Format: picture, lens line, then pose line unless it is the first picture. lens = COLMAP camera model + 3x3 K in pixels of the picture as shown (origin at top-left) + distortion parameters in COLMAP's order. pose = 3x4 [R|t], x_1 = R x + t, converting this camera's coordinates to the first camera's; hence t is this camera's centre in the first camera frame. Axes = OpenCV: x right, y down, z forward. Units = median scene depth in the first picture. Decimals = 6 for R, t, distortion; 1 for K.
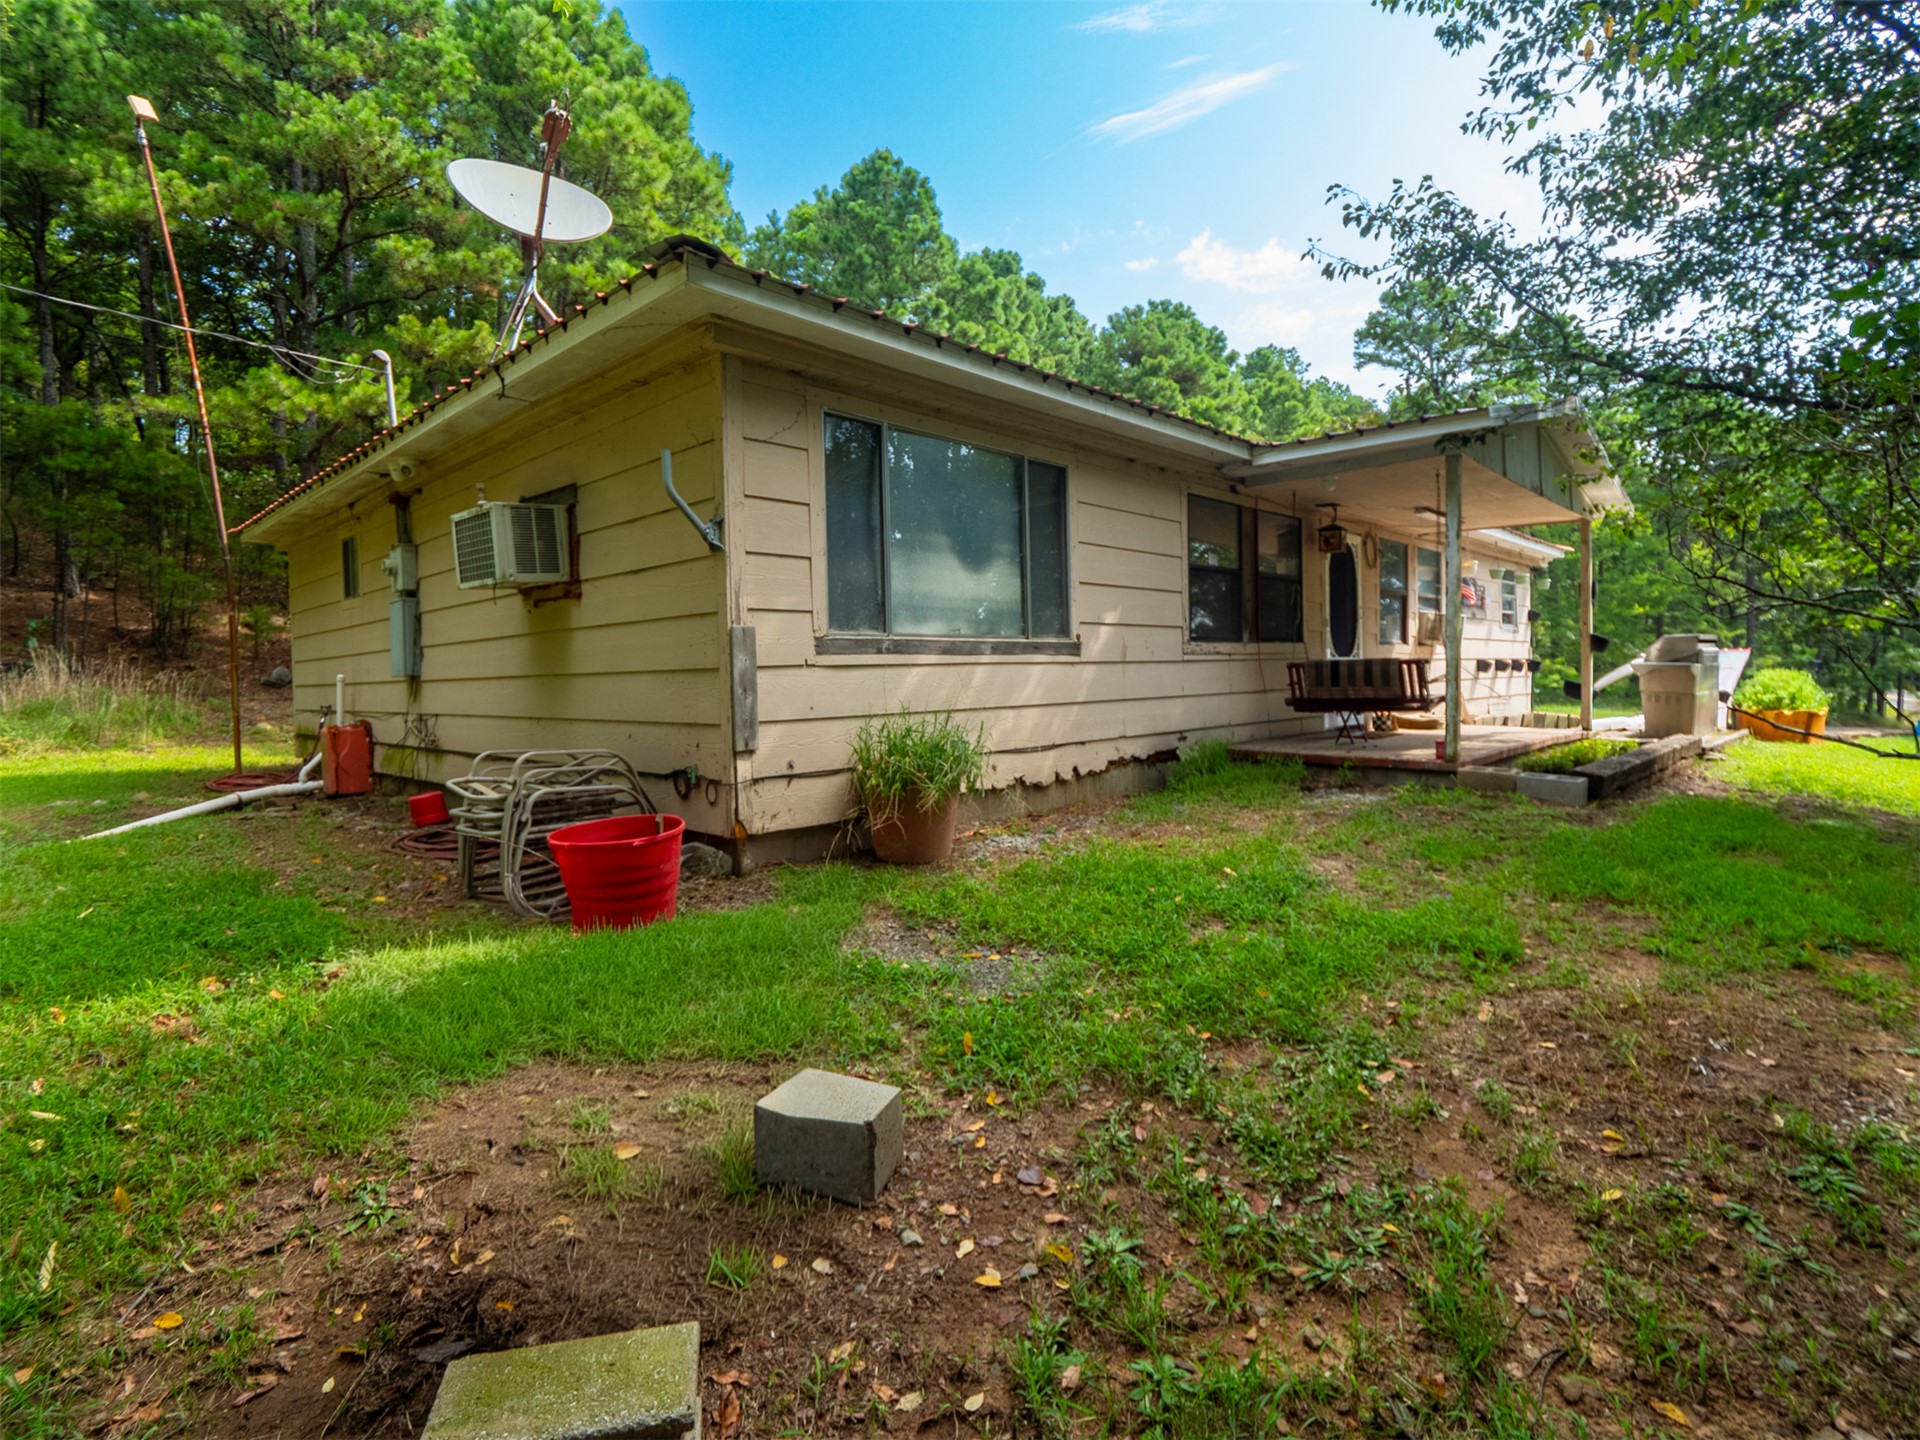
lens RADIAL K [[958.5, 0, 958.5], [0, 958.5, 719.4], [0, 0, 1]] dist [-0.012294, -0.000283]
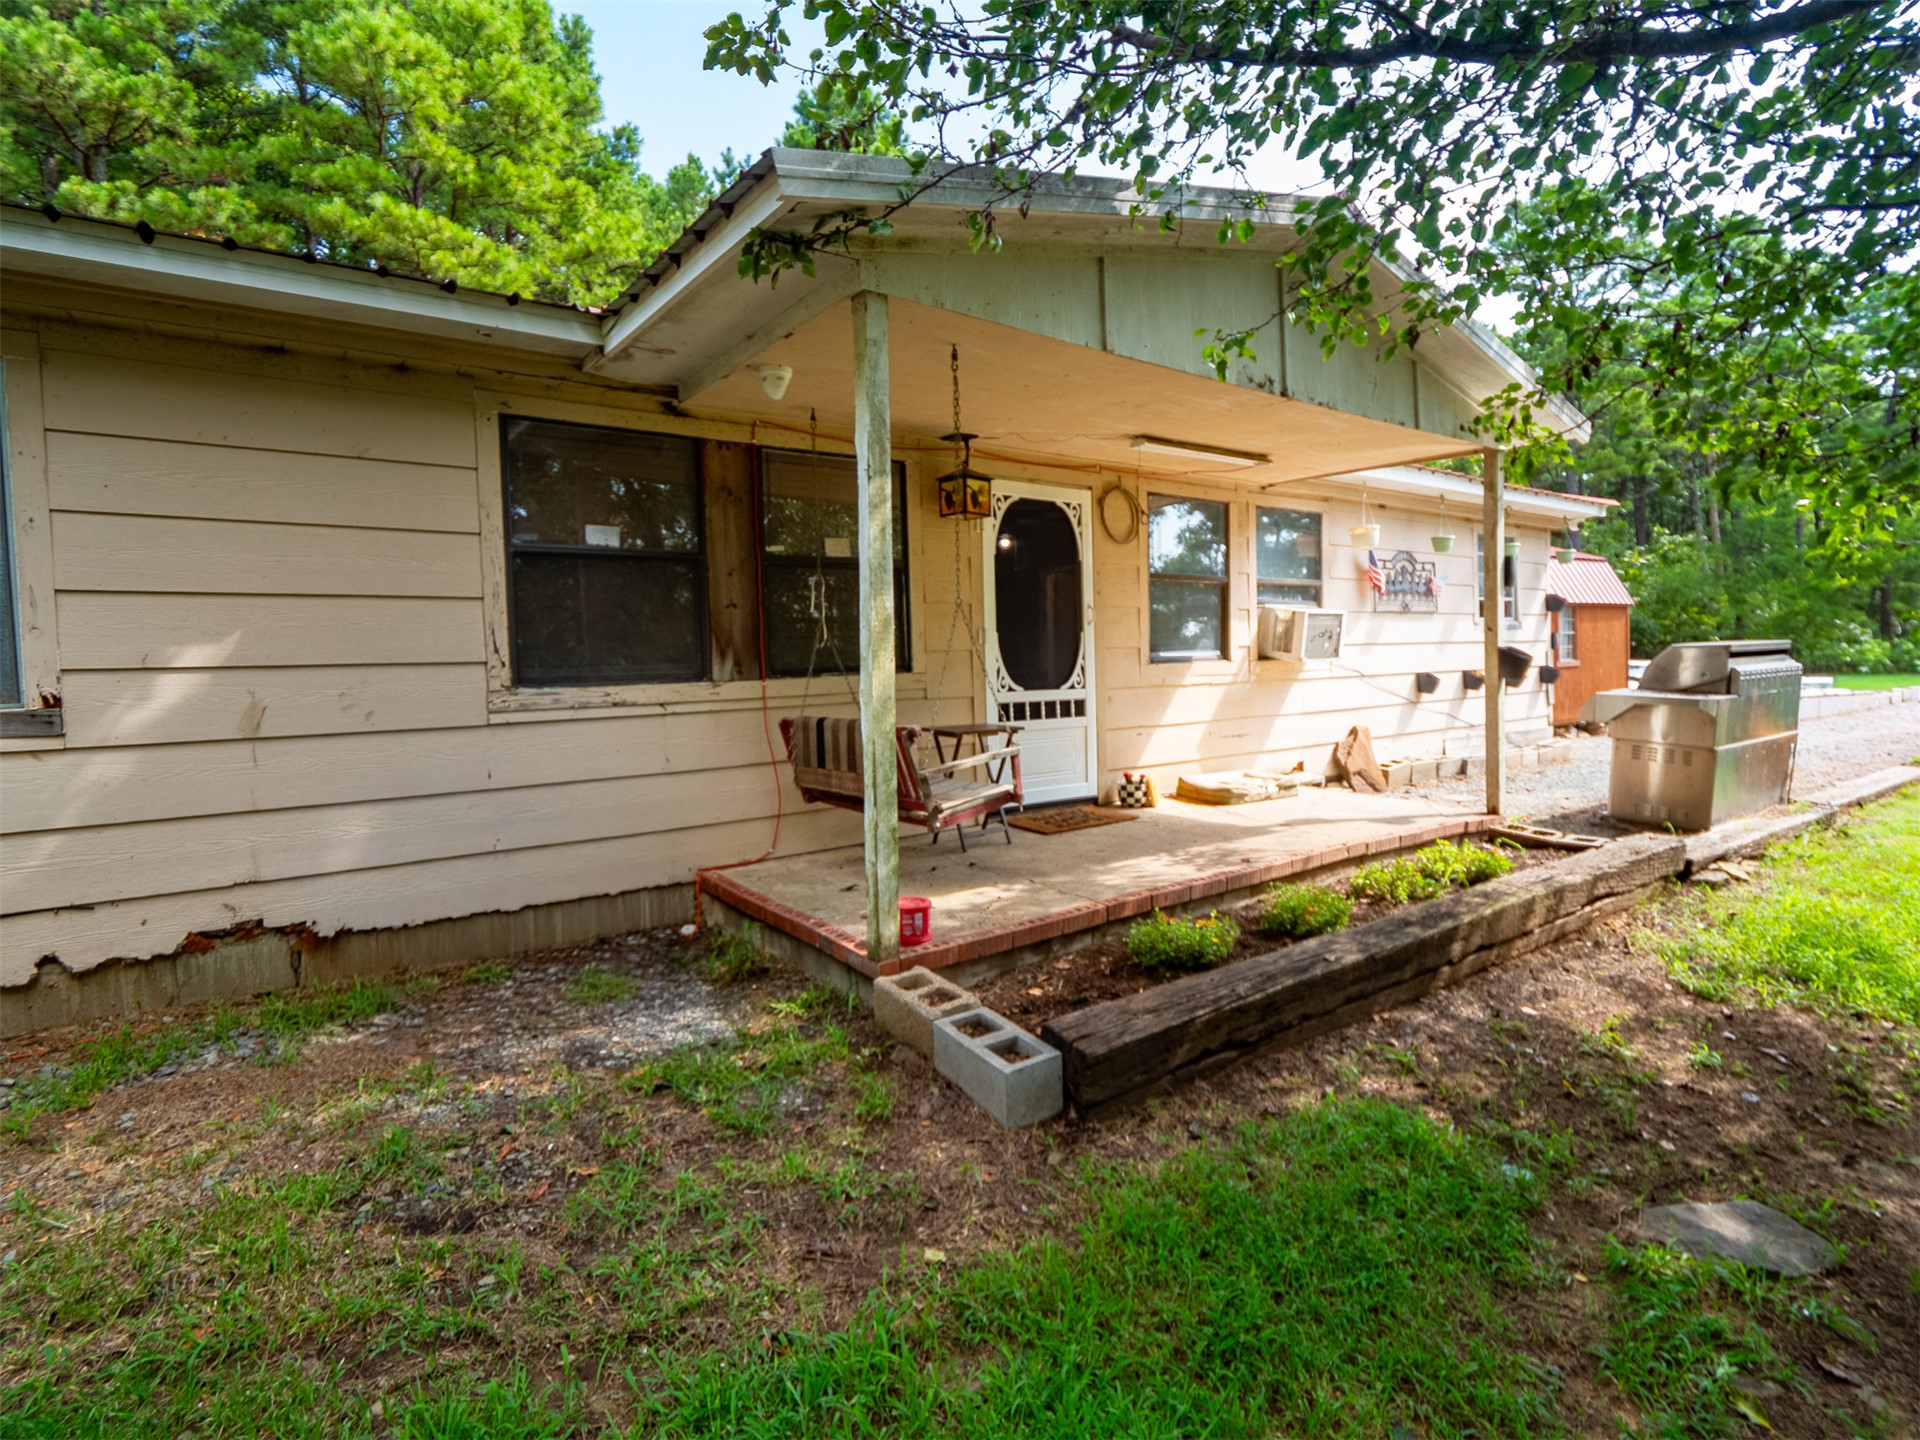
lens RADIAL K [[958.5, 0, 960.7], [0, 958.5, 709.1], [0, 0, 1]] dist [-0.012294, -0.000283]
pose [[0.986436, 0.006632, -0.164014, 0.585465], [-0.004790, 0.999921, 0.011623, -0.077155], [0.164078, -0.010679, 0.986390, 0.506285]]
